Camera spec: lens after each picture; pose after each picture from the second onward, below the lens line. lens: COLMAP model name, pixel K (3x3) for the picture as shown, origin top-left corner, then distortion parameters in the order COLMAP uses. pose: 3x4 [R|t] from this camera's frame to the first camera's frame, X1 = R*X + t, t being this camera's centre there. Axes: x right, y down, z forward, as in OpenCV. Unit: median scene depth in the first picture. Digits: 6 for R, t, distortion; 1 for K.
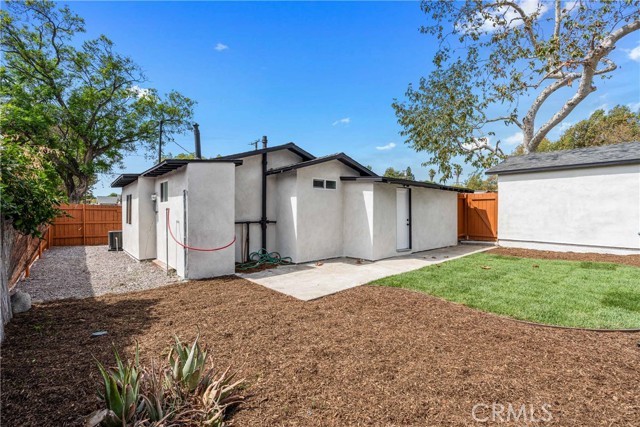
lens RADIAL K [[286.2, 0, 320.0], [0, 286.2, 213.5], [0, 0, 1]] dist [-0.000084, 0.000039]
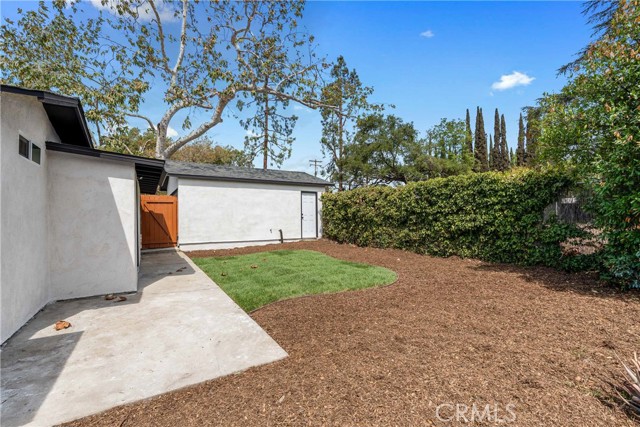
lens RADIAL K [[302.1, 0, 316.9], [0, 302.1, 216.1], [0, 0, 1]] dist [-0.000216, -0.000075]
pose [[0.125690, 0.004869, 0.992058, -0.356220], [0.015264, 0.999860, -0.006841, 0.009941], [-0.991952, 0.016003, 0.125598, 0.439946]]
